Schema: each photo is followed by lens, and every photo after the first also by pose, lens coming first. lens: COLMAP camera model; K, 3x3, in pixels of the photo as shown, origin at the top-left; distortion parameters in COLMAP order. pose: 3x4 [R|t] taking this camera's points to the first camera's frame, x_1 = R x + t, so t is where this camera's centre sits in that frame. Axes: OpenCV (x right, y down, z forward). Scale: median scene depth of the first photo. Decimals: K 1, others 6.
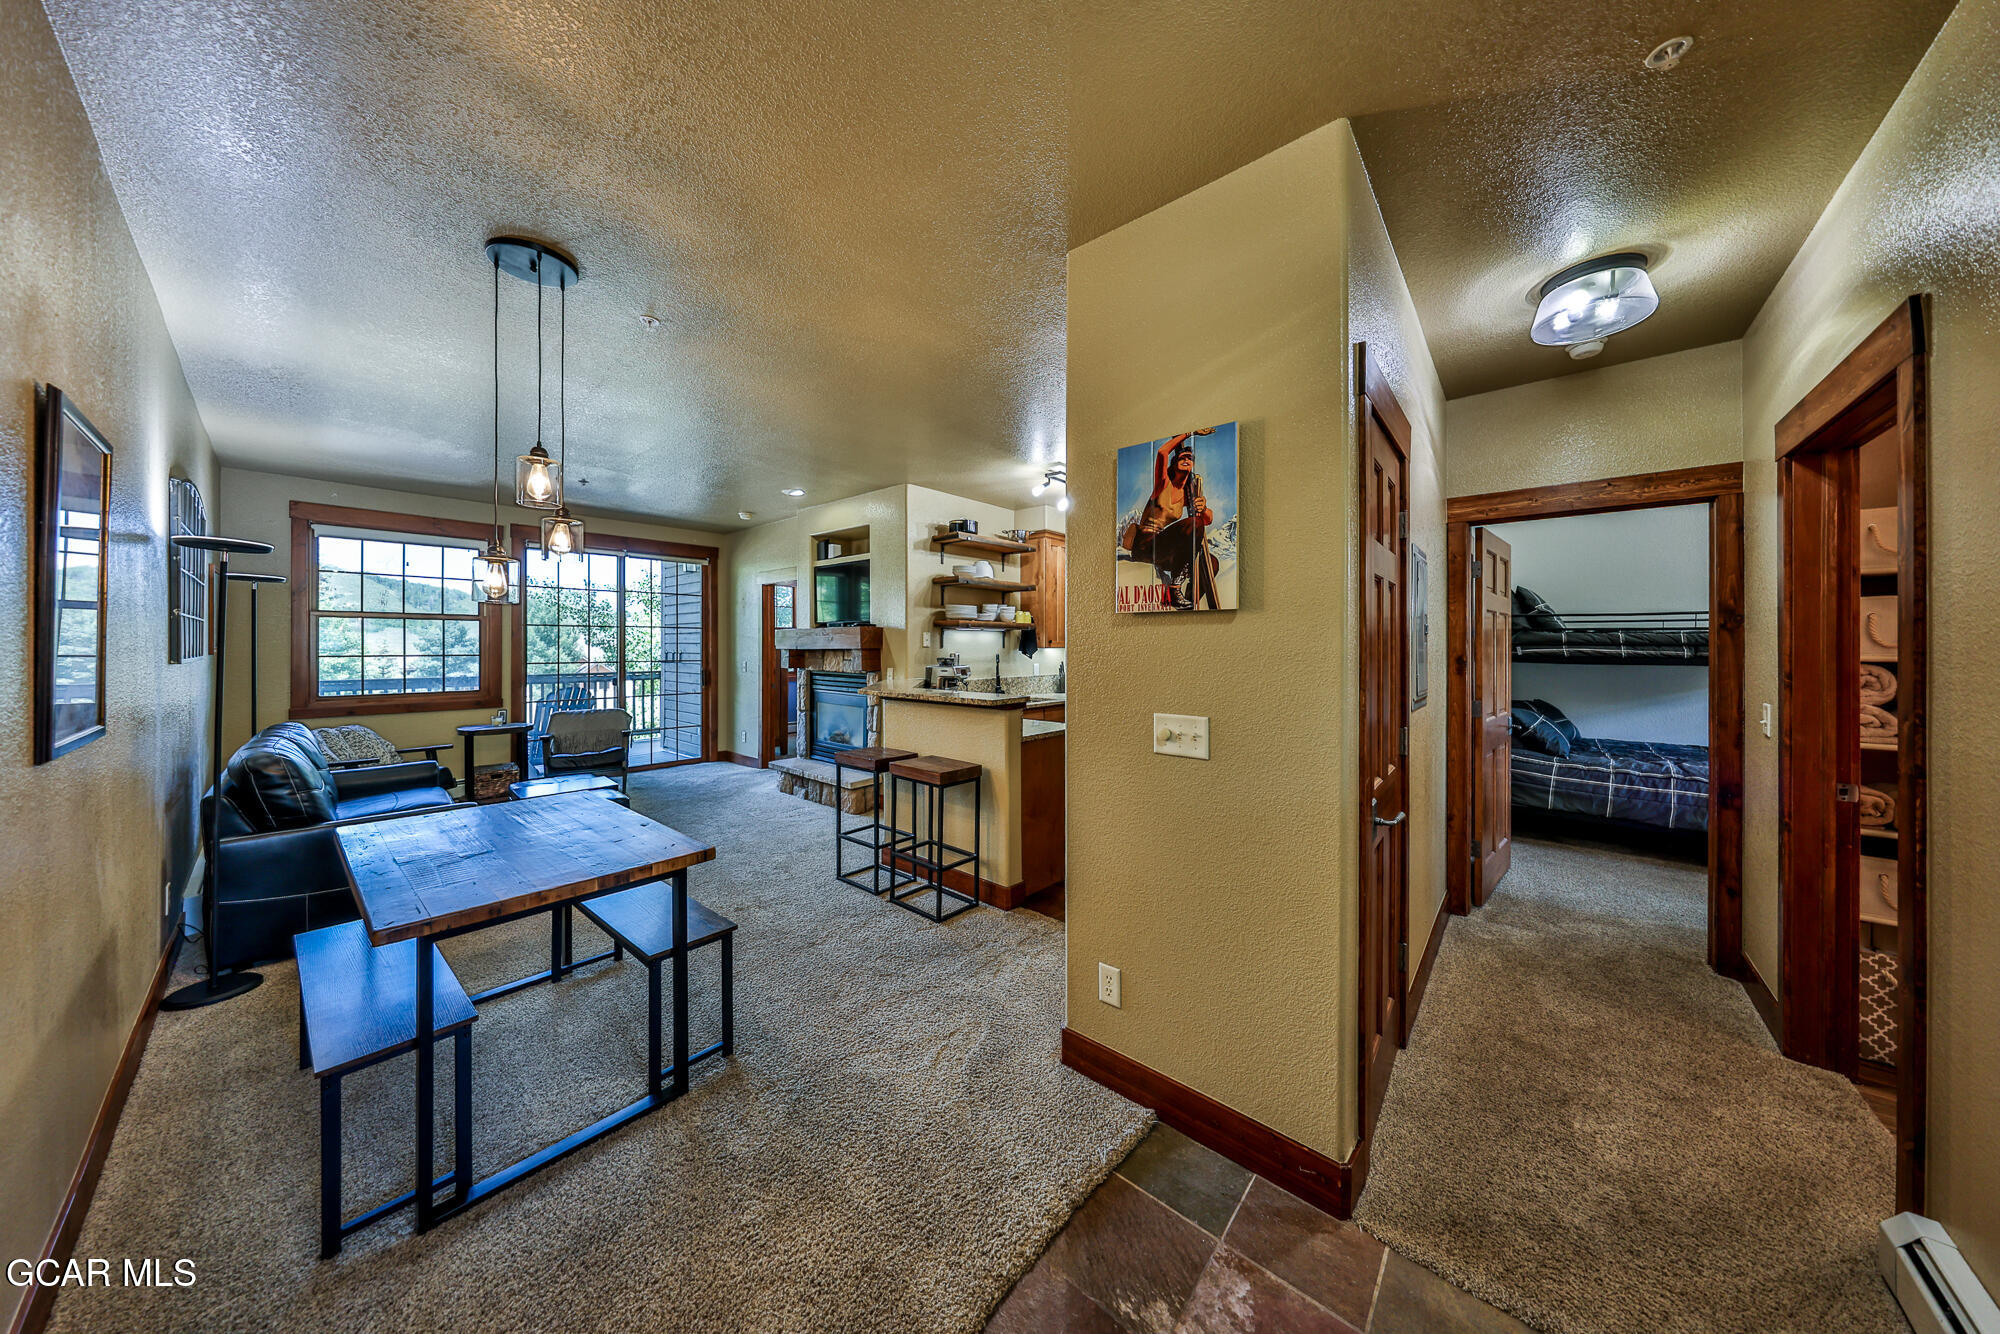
lens RADIAL K [[621.3, 0, 1018.4], [0, 621.3, 648.5], [0, 0, 1]] dist [-0.000820, -0.000040]
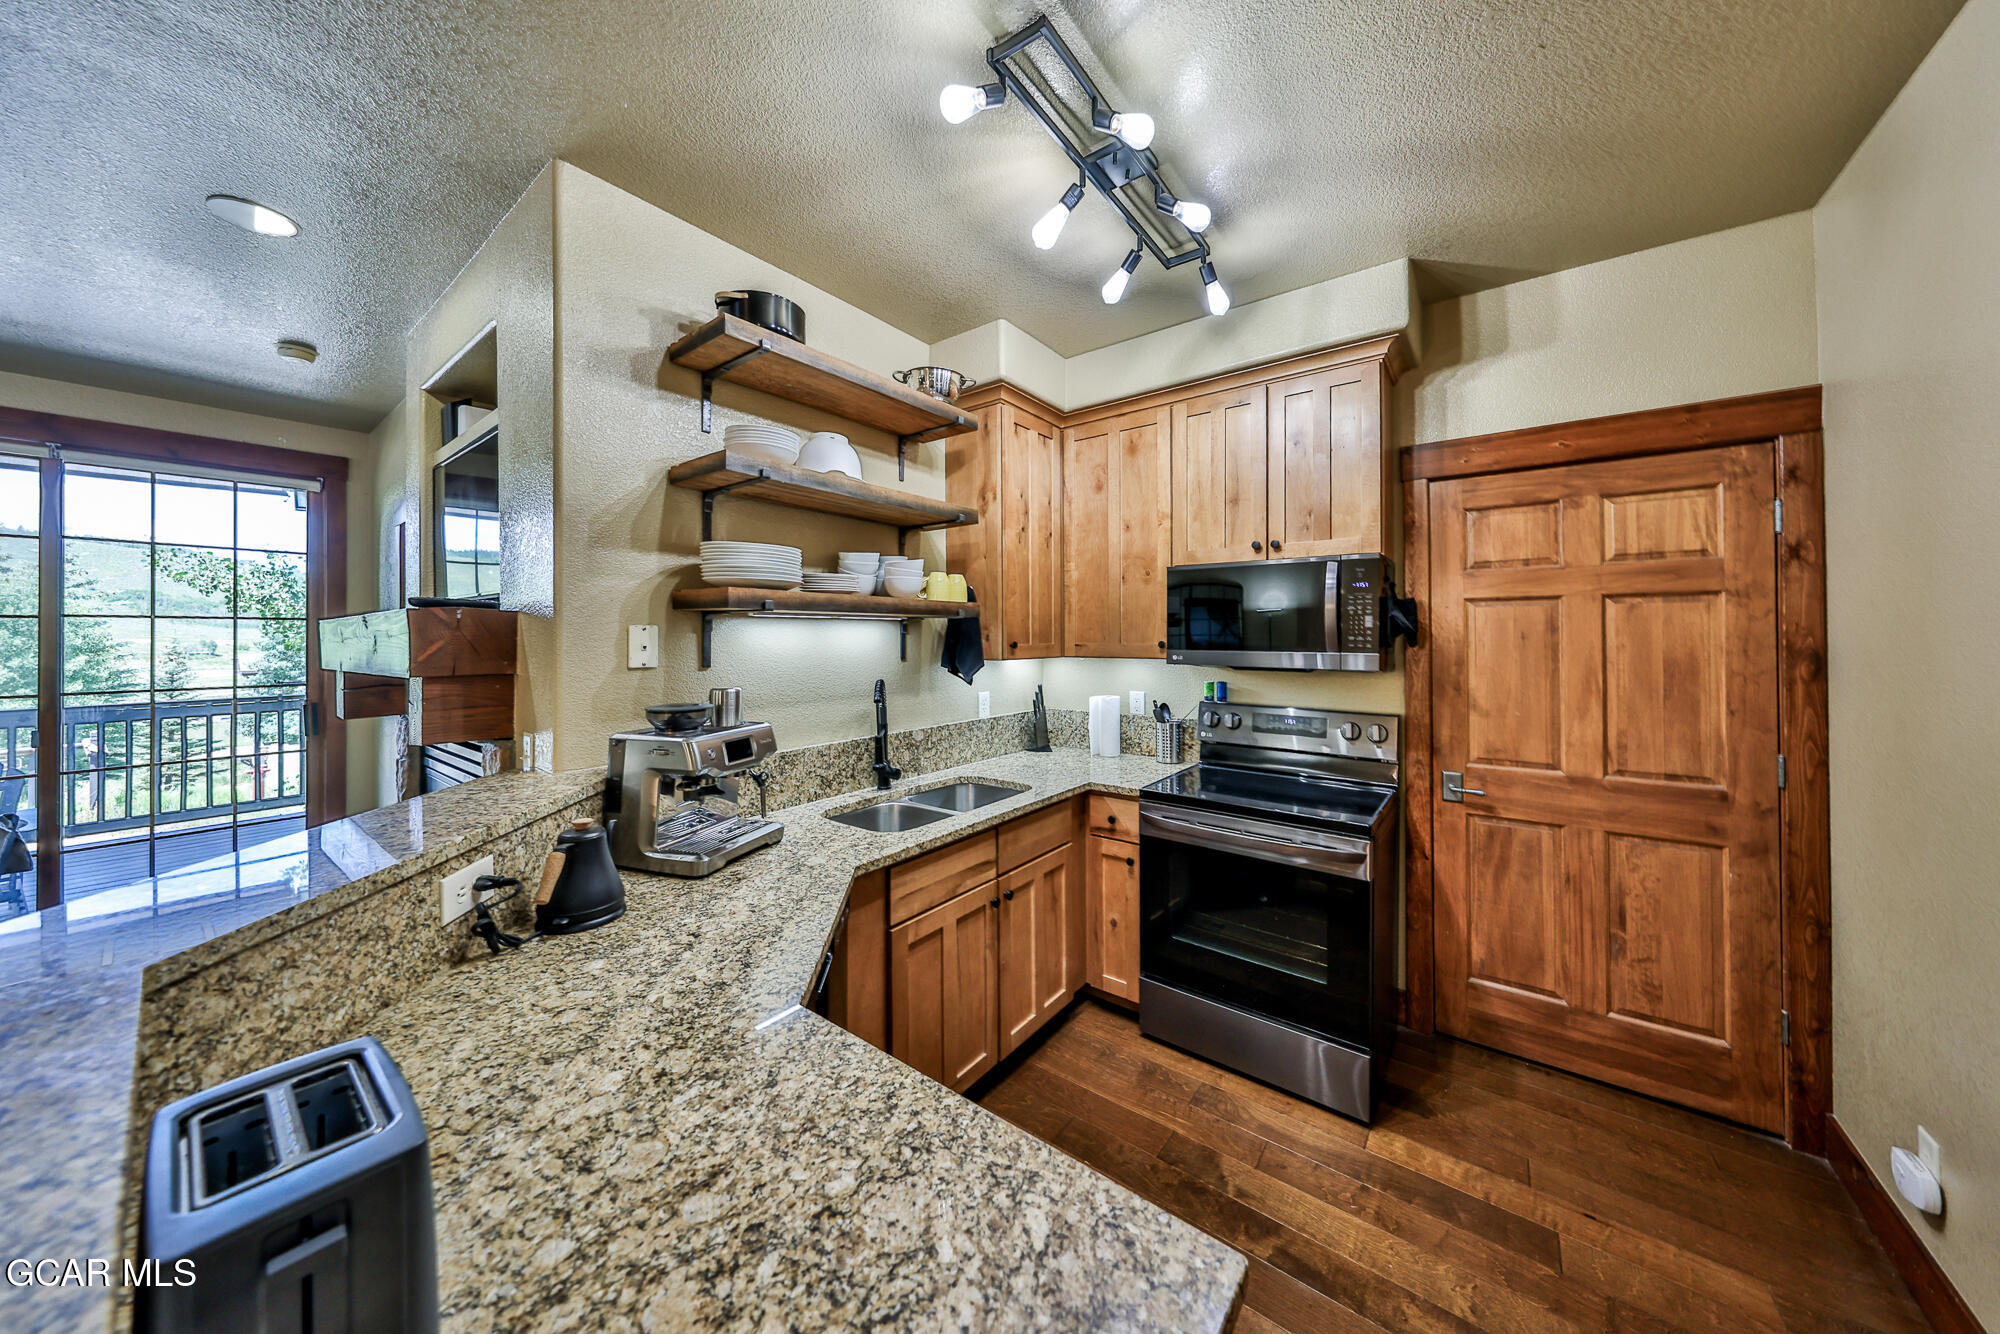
lens RADIAL K [[621.3, 0, 1020.8], [0, 621.3, 630.5], [0, 0, 1]] dist [-0.000820, -0.000040]
pose [[0.998531, -0.003367, 0.054072, 0.035882], [0.003892, 0.999946, -0.009623, -0.018373], [-0.054037, 0.009819, 0.998491, 0.622521]]
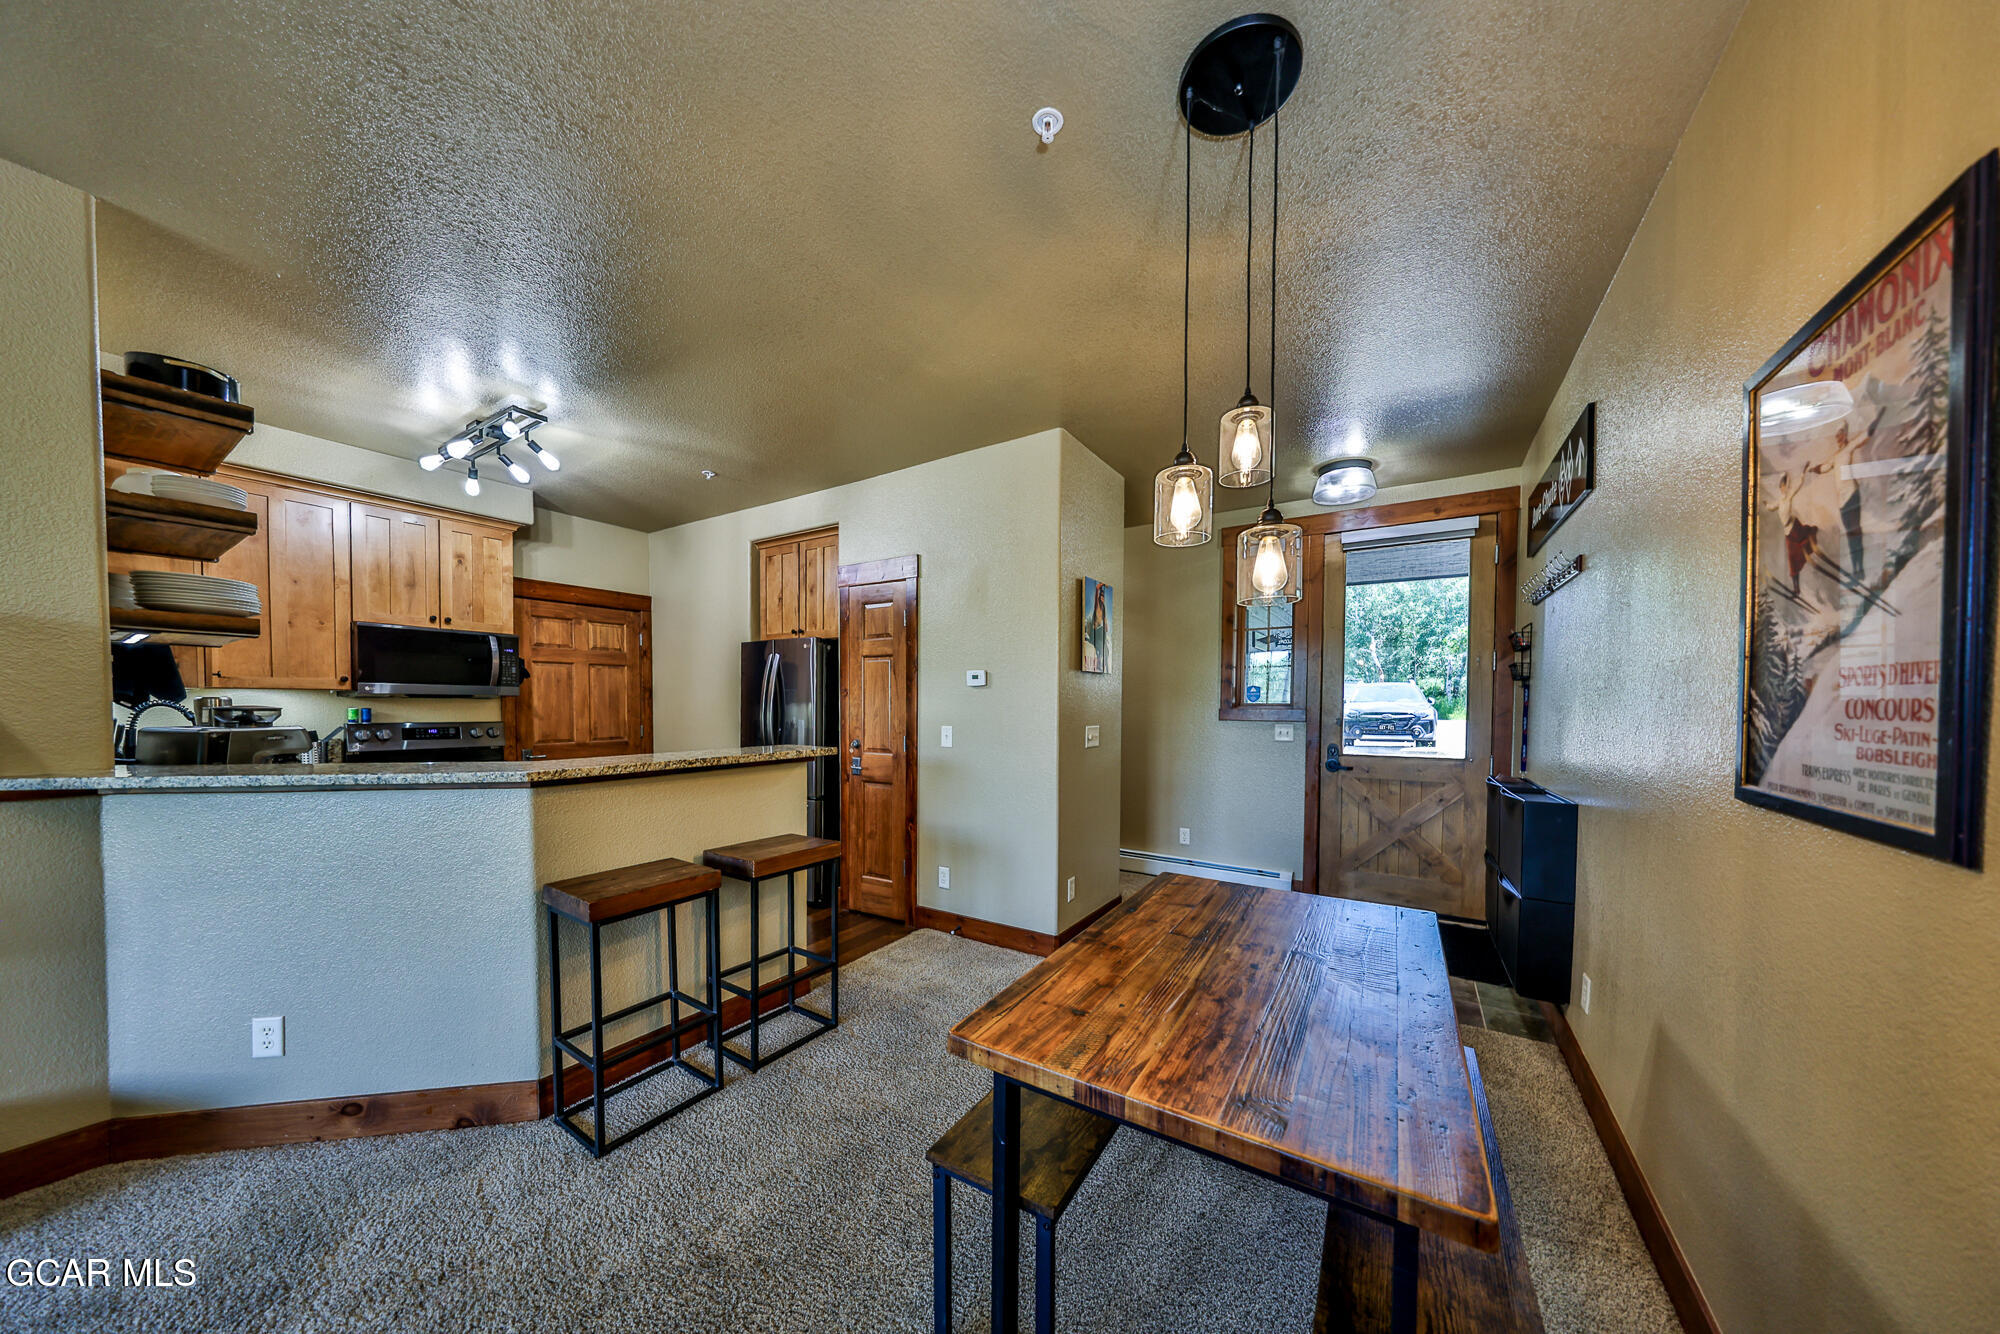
lens RADIAL K [[621.3, 0, 1020.2], [0, 621.3, 718.9], [0, 0, 1]] dist [-0.000820, -0.000040]
pose [[-0.150285, -0.029406, 0.988205, -0.555393], [-0.003155, 0.999567, 0.029264, 0.008237], [-0.988638, 0.001280, -0.150313, 0.508556]]
